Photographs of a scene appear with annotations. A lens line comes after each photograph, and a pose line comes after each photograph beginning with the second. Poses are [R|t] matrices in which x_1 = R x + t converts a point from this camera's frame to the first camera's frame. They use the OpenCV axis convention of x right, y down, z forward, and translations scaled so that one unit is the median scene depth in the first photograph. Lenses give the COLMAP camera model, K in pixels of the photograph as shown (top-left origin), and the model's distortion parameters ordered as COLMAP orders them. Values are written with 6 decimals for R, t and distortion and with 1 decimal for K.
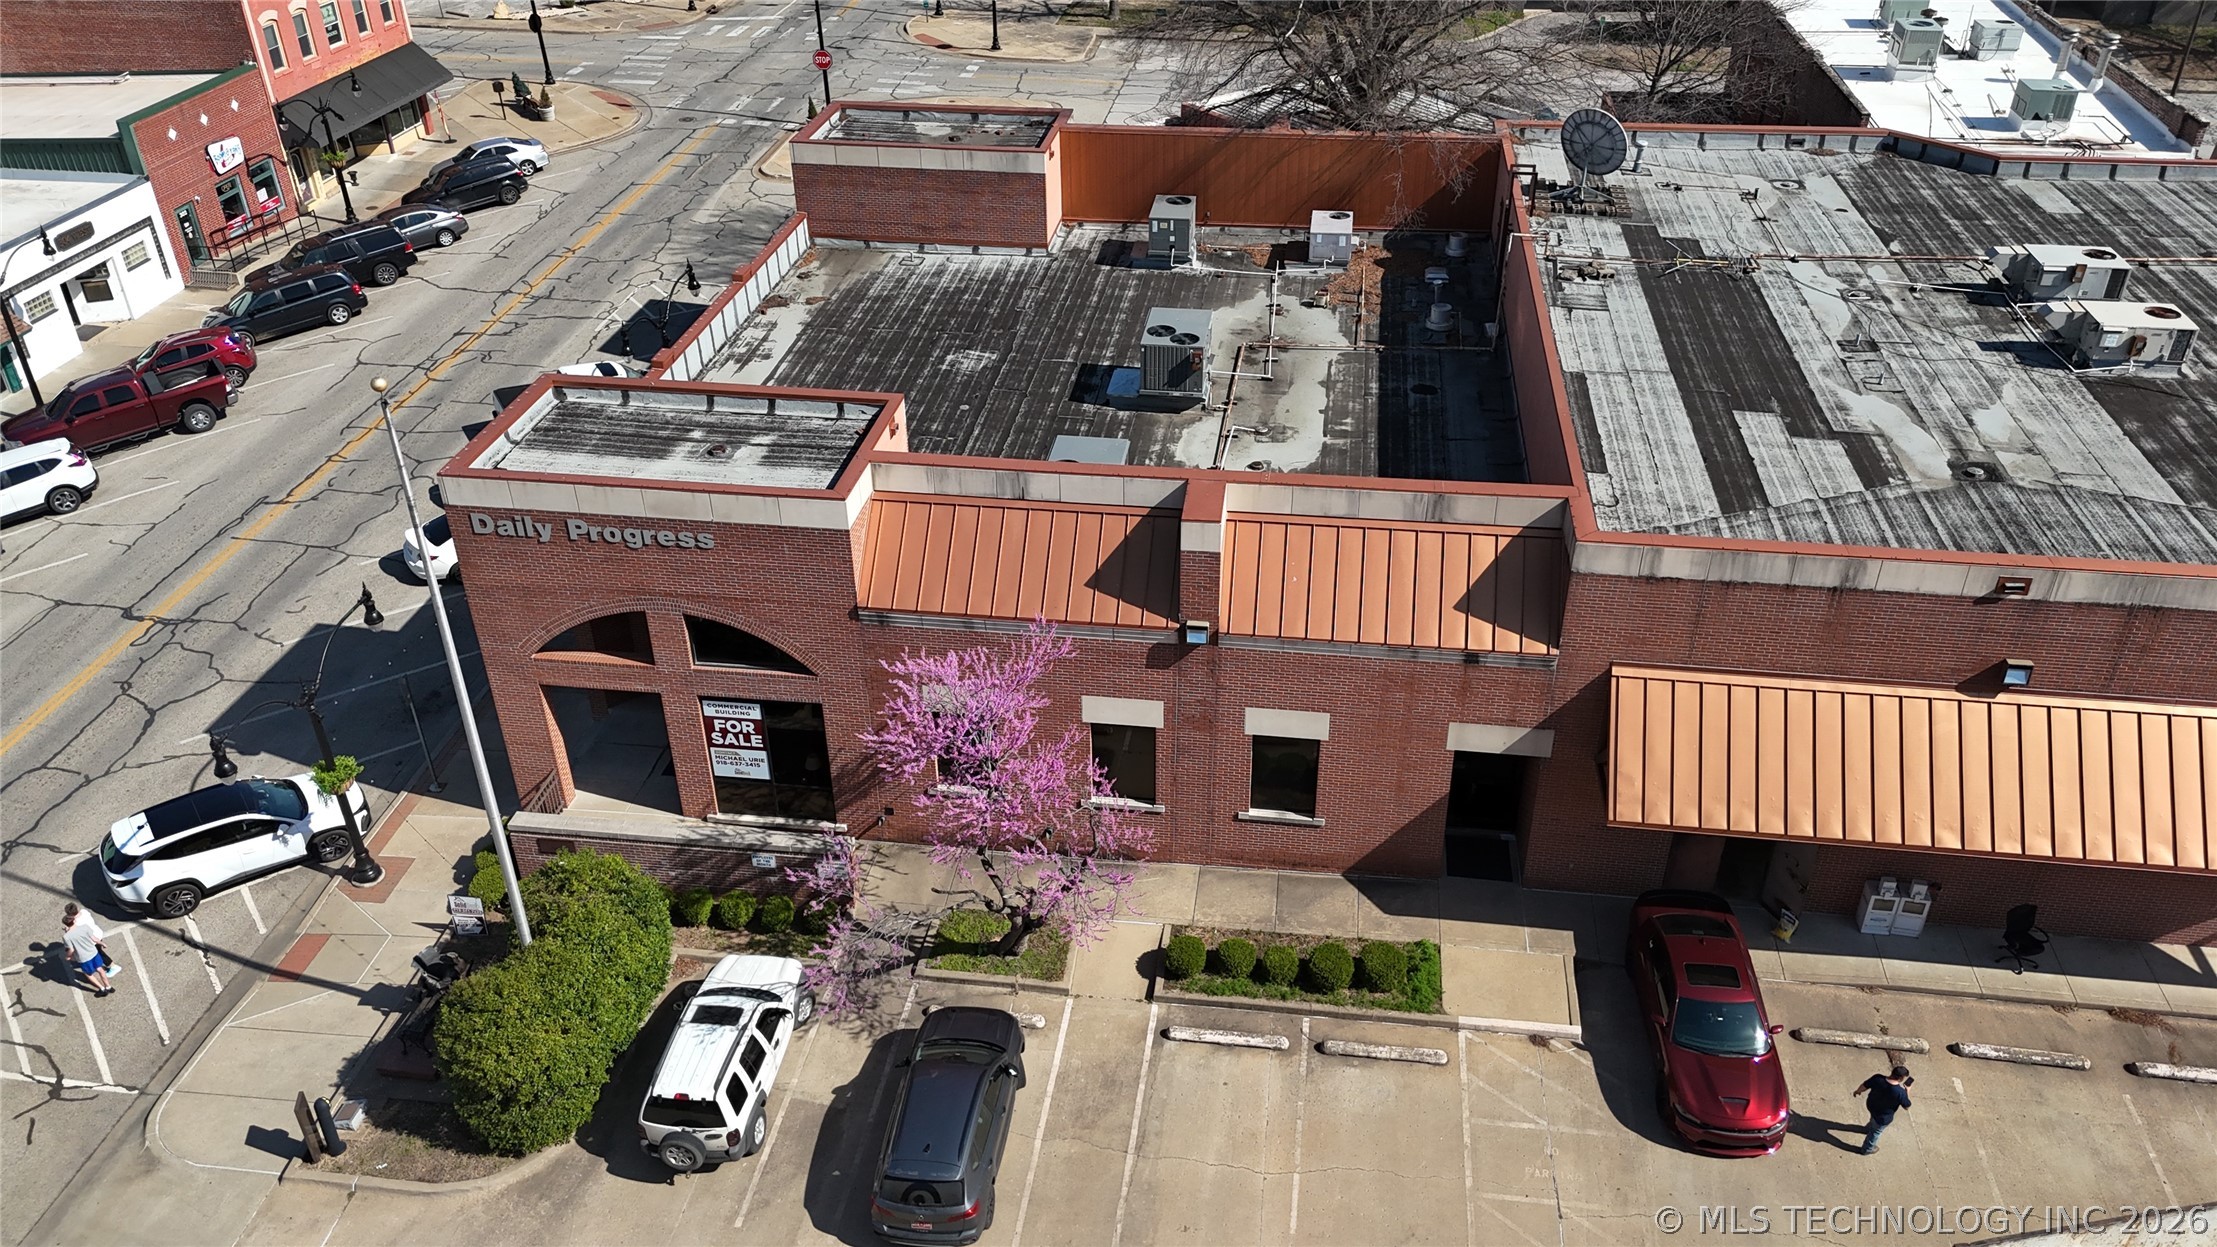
lens RADIAL K [[1614.5, 0, 1112.7], [0, 1614.5, 630.4], [0, 0, 1]] dist [0.062190, -0.068253]
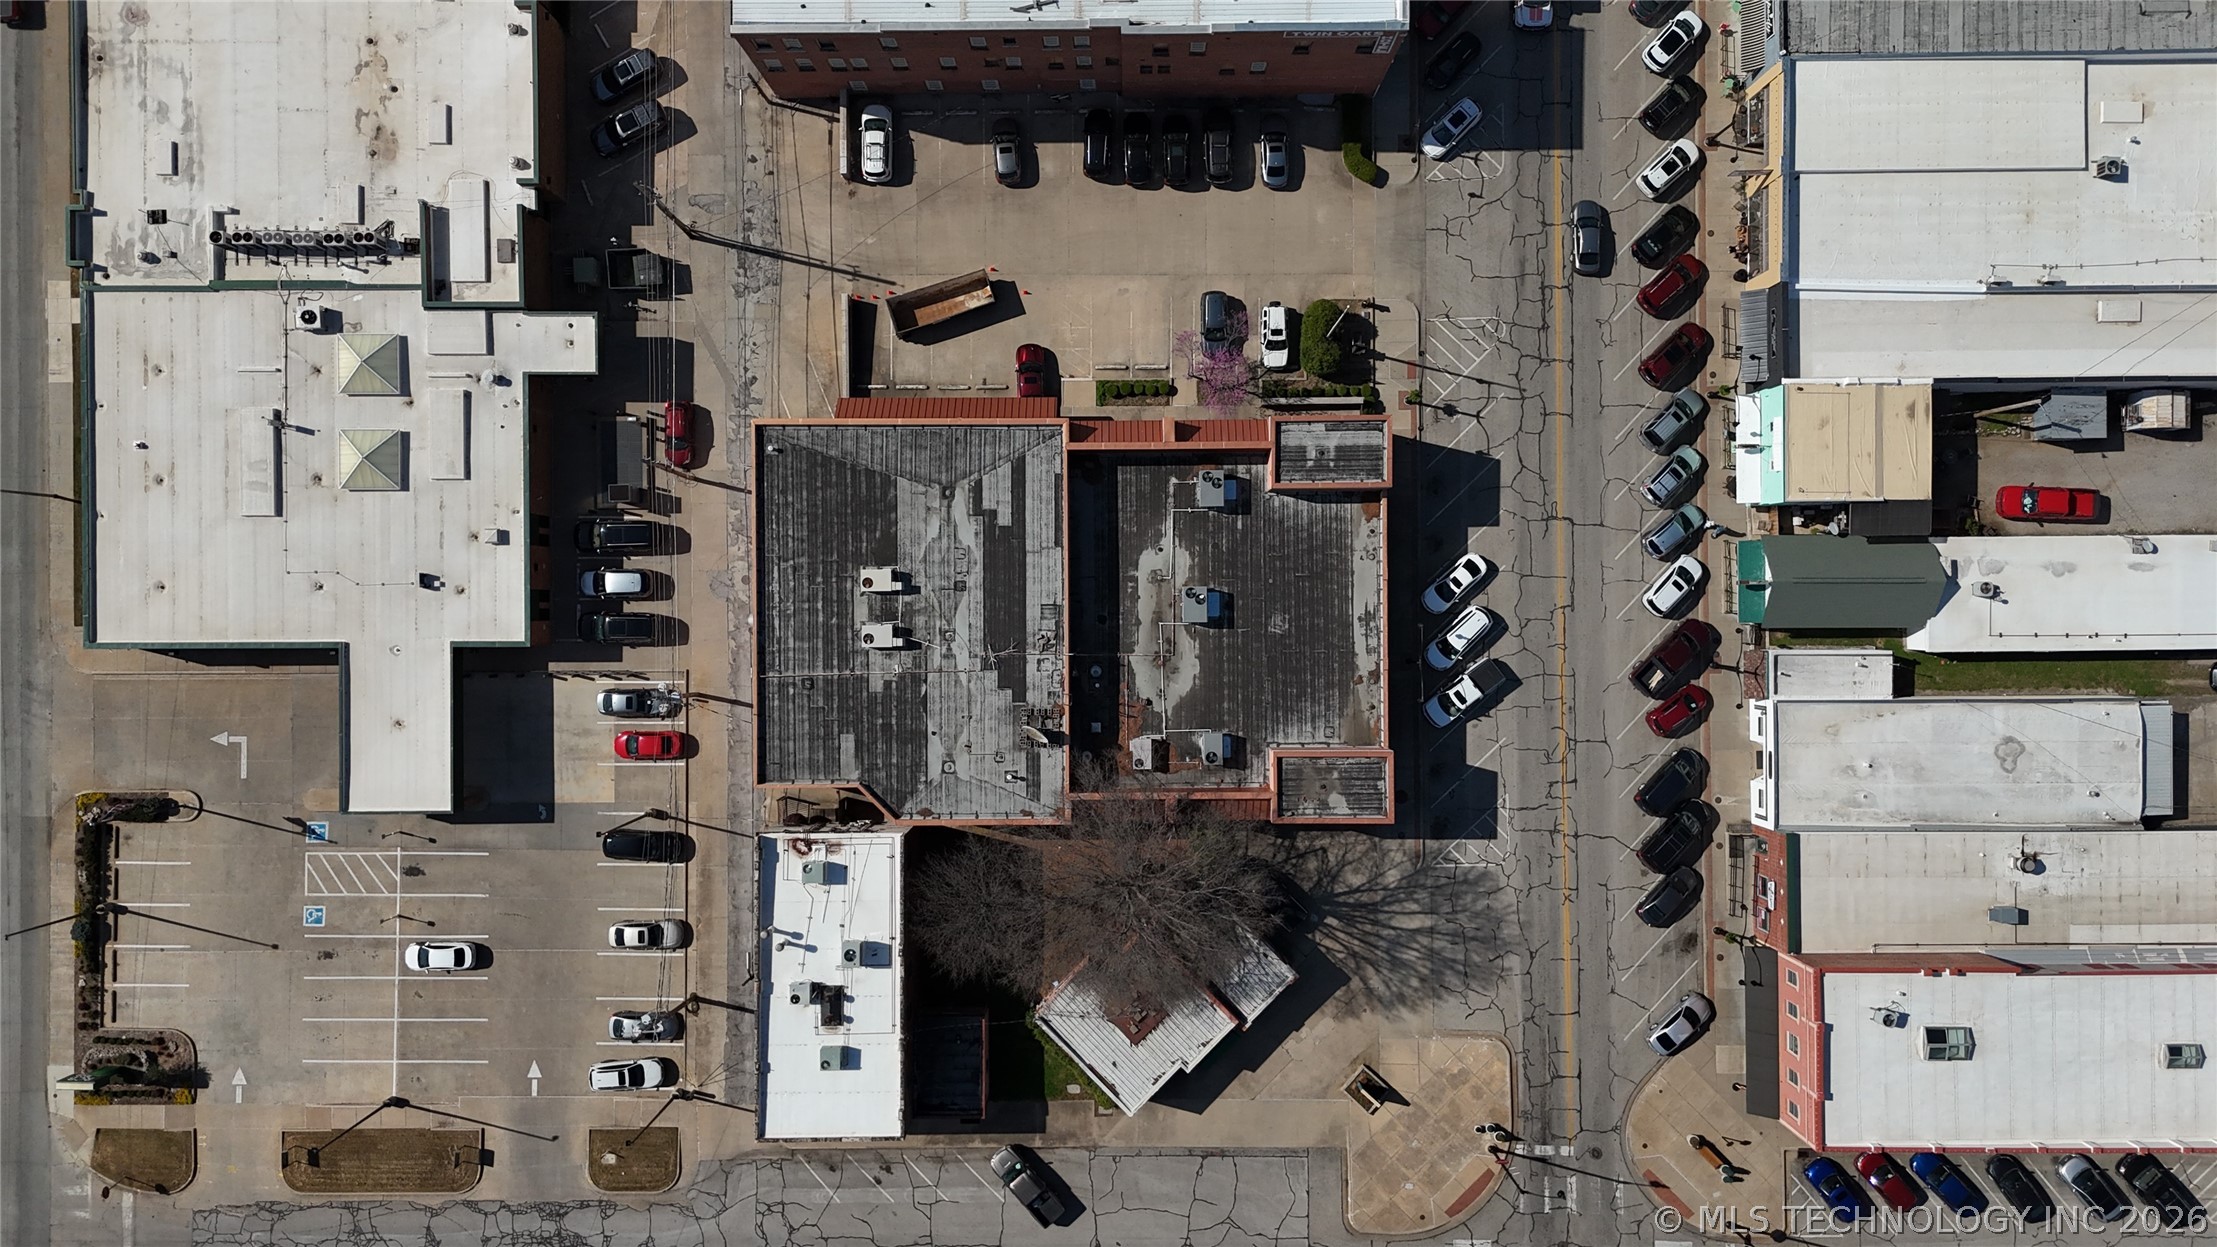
lens RADIAL K [[1614.5, 0, 1112.7], [0, 1614.5, 630.4], [0, 0, 1]] dist [0.062190, -0.068253]
pose [[-0.989293, 0.144529, 0.020256, 0.153975], [-0.062609, -0.545678, 0.835653, -2.933206], [0.131829, 0.825437, 0.548885, -0.538677]]
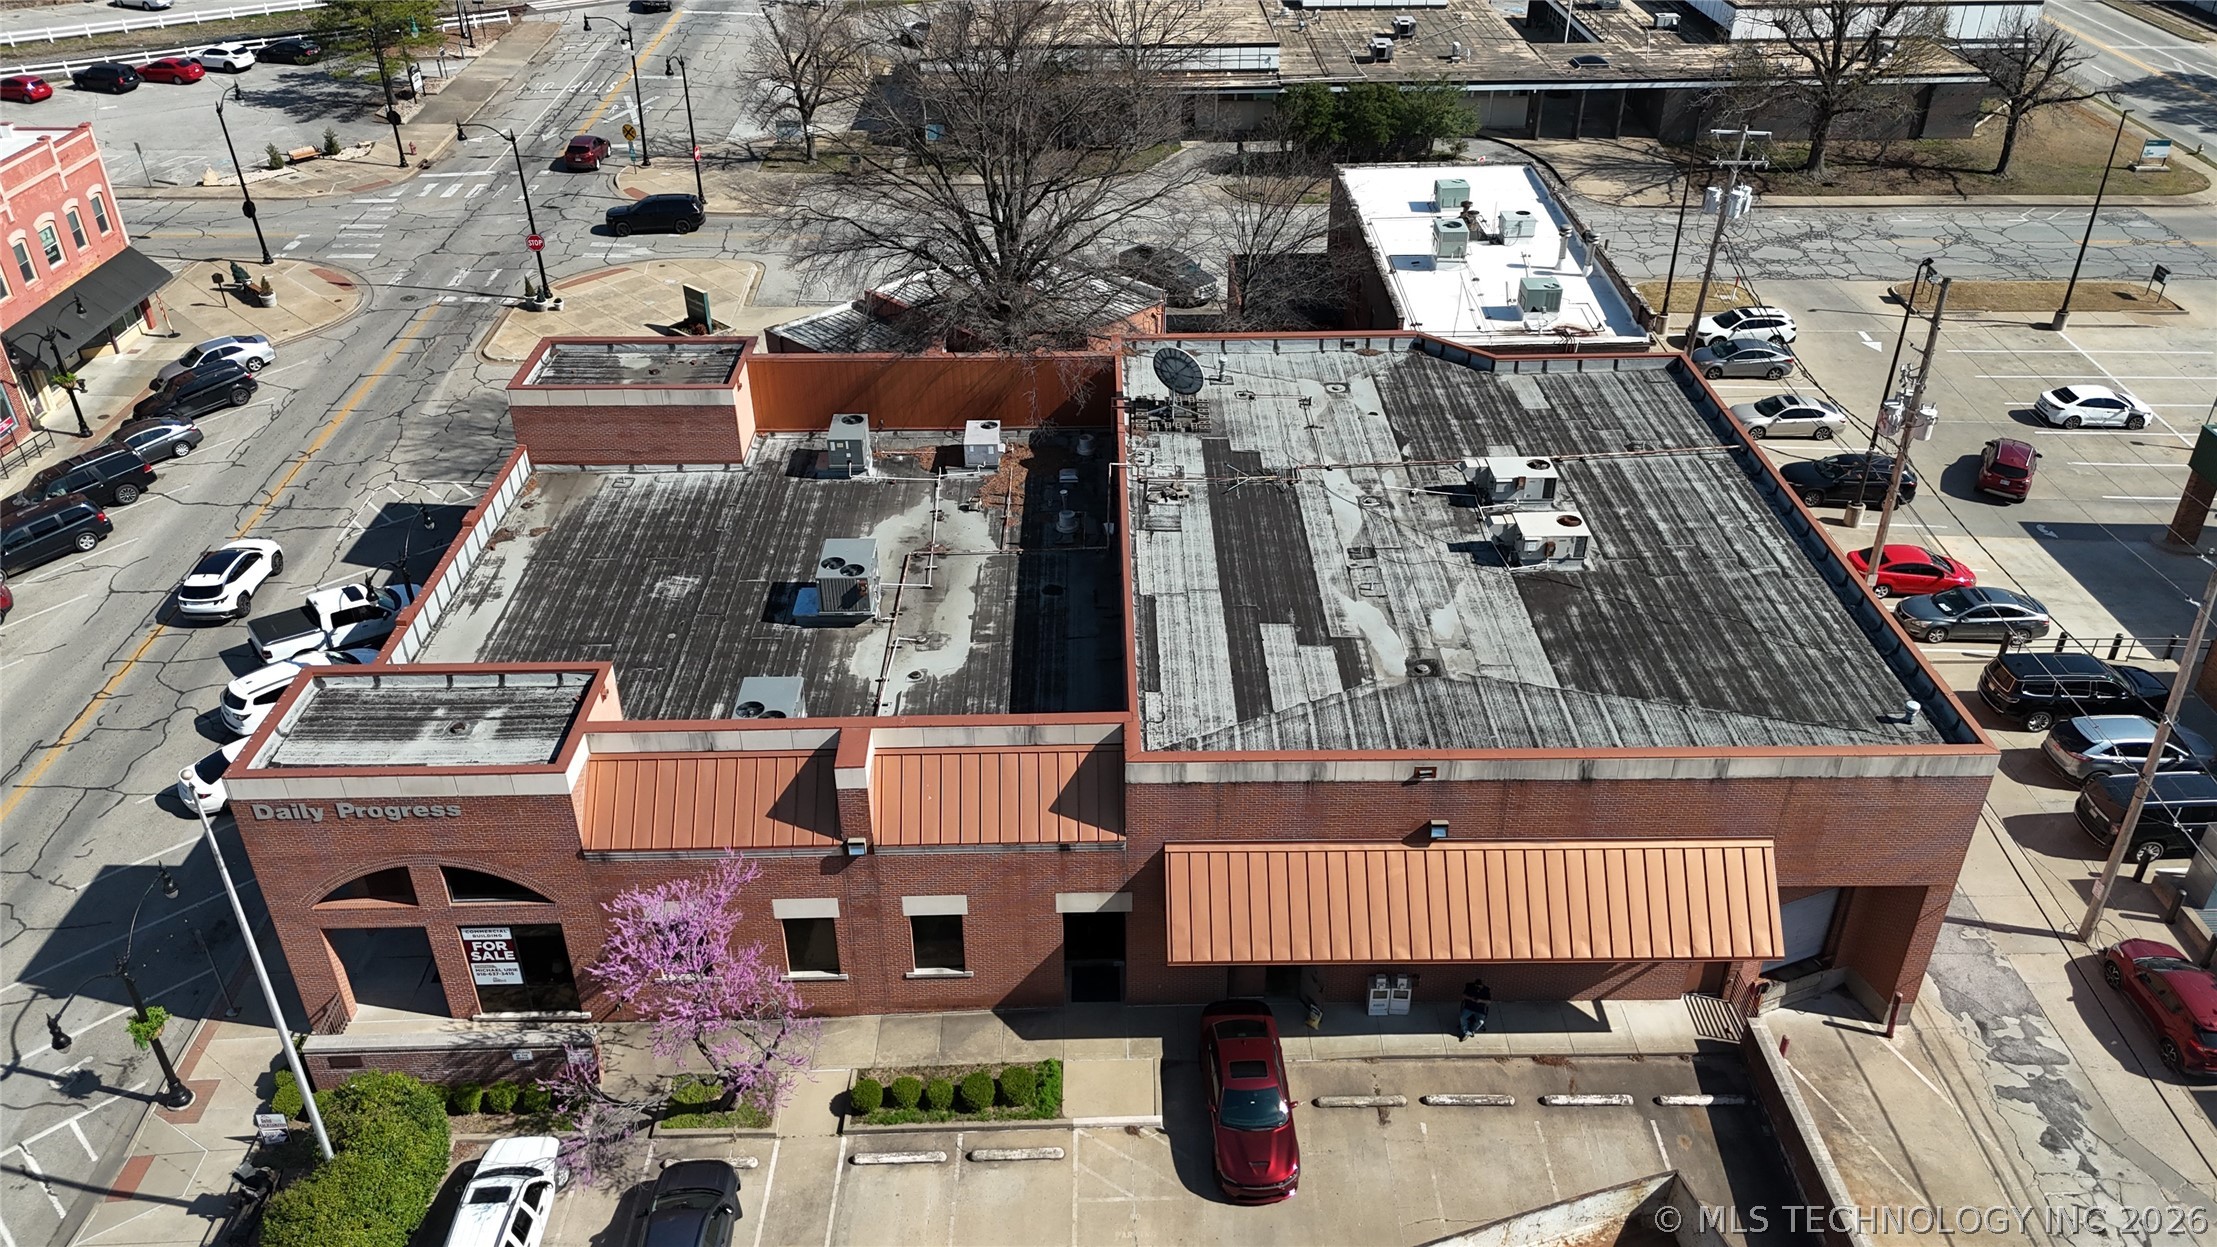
lens RADIAL K [[1621.0, 0, 1118.8], [0, 1621.0, 620.9], [0, 0, 1]] dist [0.054203, -0.056910]
pose [[0.987671, -0.078345, 0.135530, 0.089749], [0.079739, 0.996804, -0.004875, -0.142496], [-0.134715, 0.015622, 0.990761, -0.298580]]
